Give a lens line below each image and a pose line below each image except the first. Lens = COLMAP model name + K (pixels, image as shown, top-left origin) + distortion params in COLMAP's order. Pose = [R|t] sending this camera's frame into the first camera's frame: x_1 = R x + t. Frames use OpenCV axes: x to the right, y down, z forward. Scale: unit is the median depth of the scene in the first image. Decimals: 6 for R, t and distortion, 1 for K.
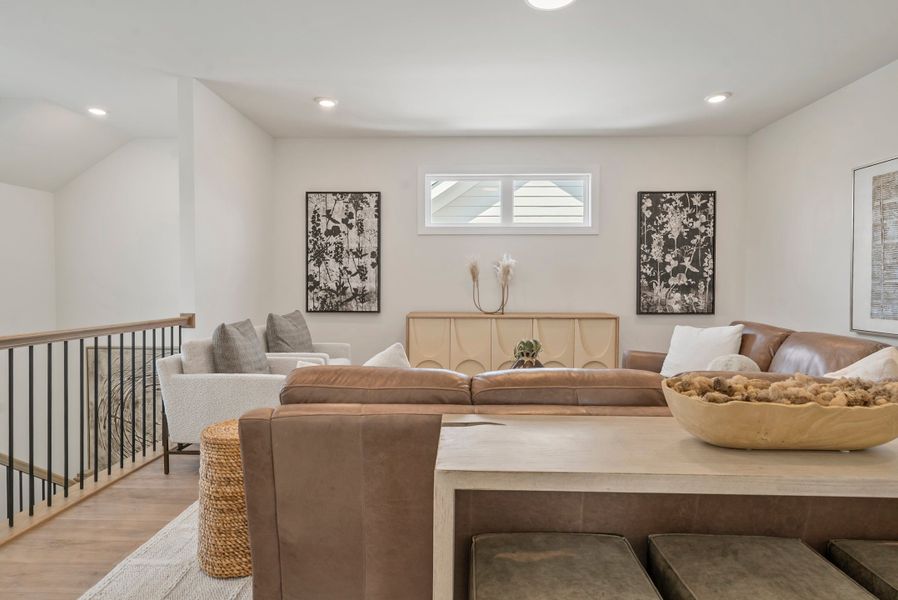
lens RADIAL K [[475.8, 0, 450.6], [0, 475.8, 288.3], [0, 0, 1]] dist [-0.000152, -0.000173]
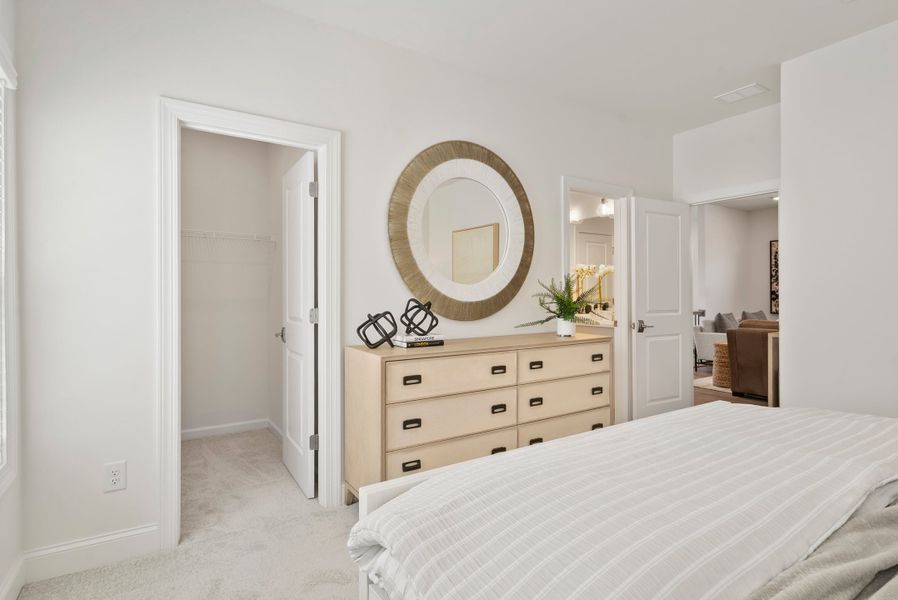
lens RADIAL K [[441.2, 0, 449.0], [0, 441.2, 300.0], [0, 0, 1]] dist [-0.000485, 0.000000]
pose [[0.555463, -0.002391, -0.831538, 0.356736], [-0.001997, 0.999989, -0.004209, 0.012888], [0.831539, 0.003998, 0.555453, -0.796367]]
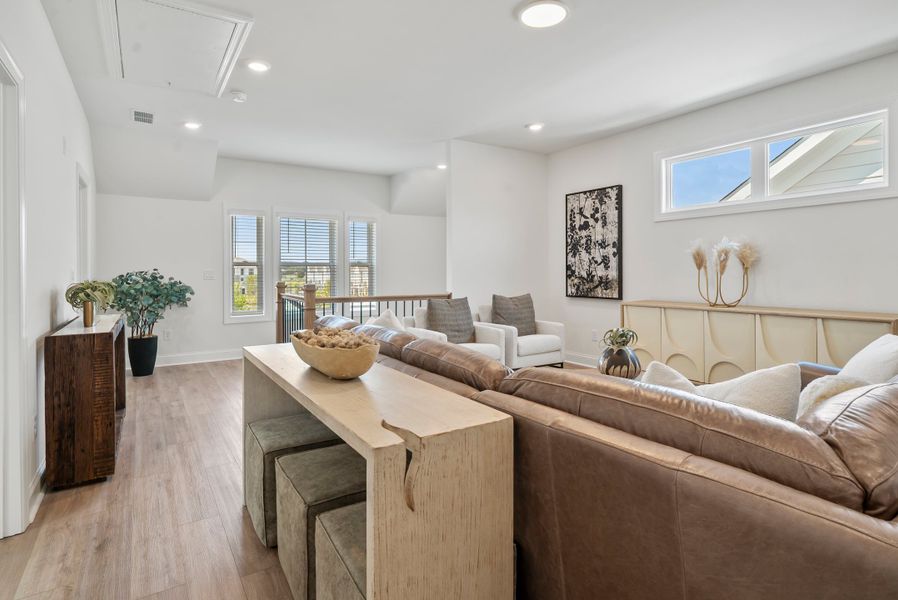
lens RADIAL K [[470.0, 0, 450.0], [0, 470.0, 273.5], [0, 0, 1]] dist [0.000891, 0.000273]
pose [[0.559811, -0.001719, -0.828619, 0.501144], [-0.005613, 0.999967, -0.005867, 0.001580], [0.828601, 0.007935, 0.559783, 0.109115]]
